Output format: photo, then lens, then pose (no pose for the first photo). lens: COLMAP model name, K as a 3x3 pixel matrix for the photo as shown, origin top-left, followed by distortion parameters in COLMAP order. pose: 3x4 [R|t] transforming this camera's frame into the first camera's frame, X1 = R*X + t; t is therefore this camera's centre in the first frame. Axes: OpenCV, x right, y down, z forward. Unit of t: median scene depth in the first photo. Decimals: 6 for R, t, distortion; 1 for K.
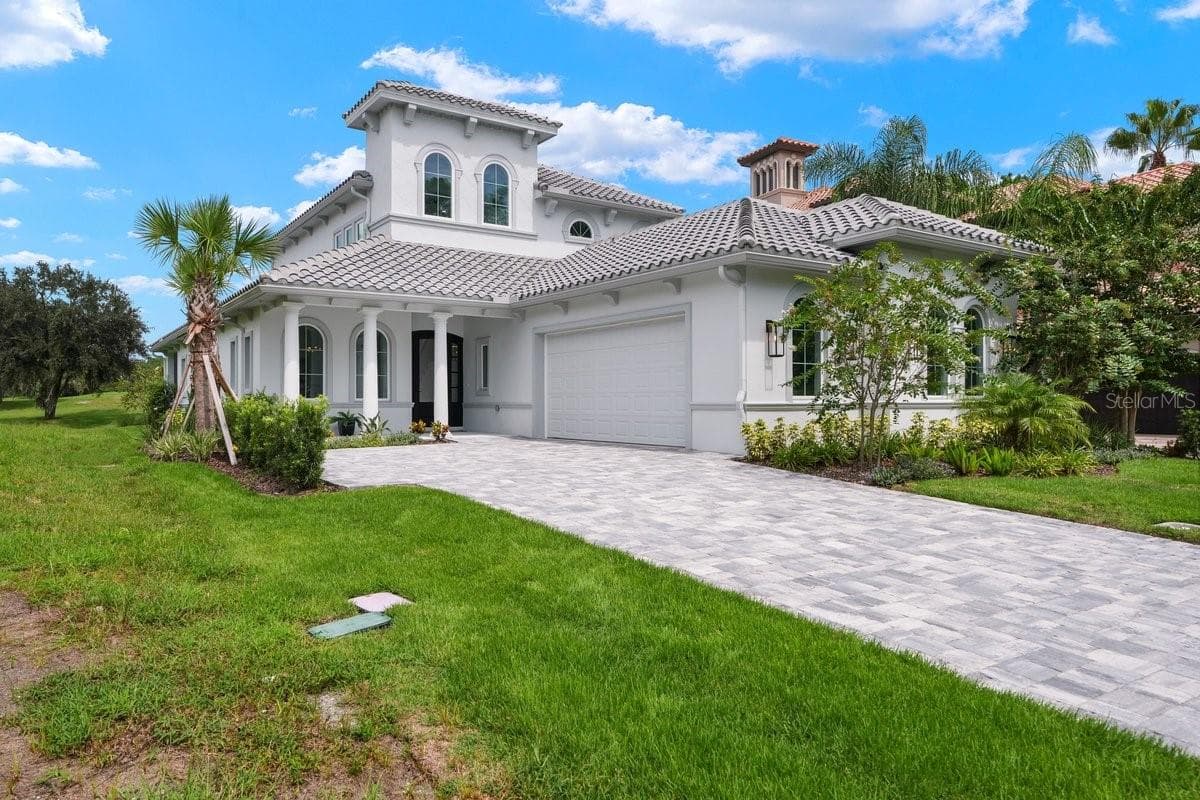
lens RADIAL K [[797.4, 0, 600.0], [0, 797.4, 400.0], [0, 0, 1]] dist [0.002672, -0.002795]
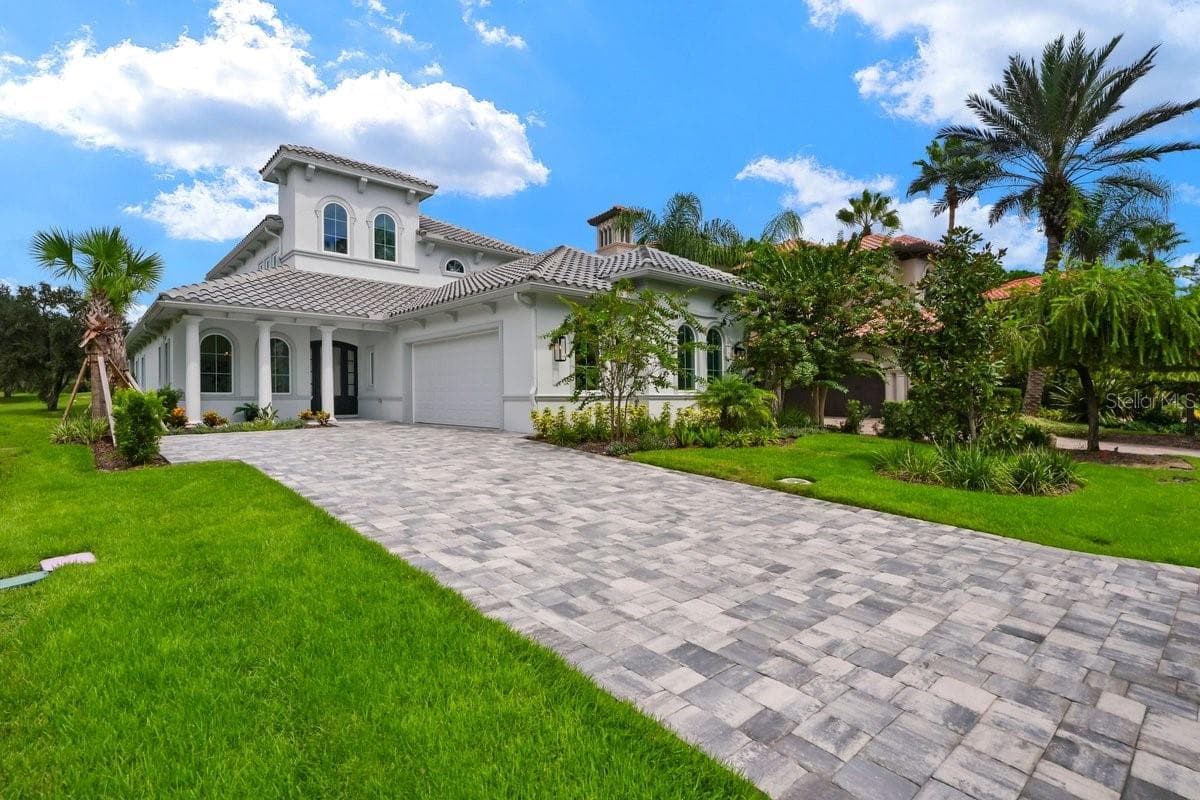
lens RADIAL K [[578.3, 0, 600.0], [0, 578.3, 400.0], [0, 0, 1]] dist [-0.030587, 0.027299]
pose [[0.989667, -0.001524, 0.143376, 0.115938], [0.000350, 0.999966, 0.008215, 0.002665], [-0.143384, -0.008080, 0.989634, 0.016047]]
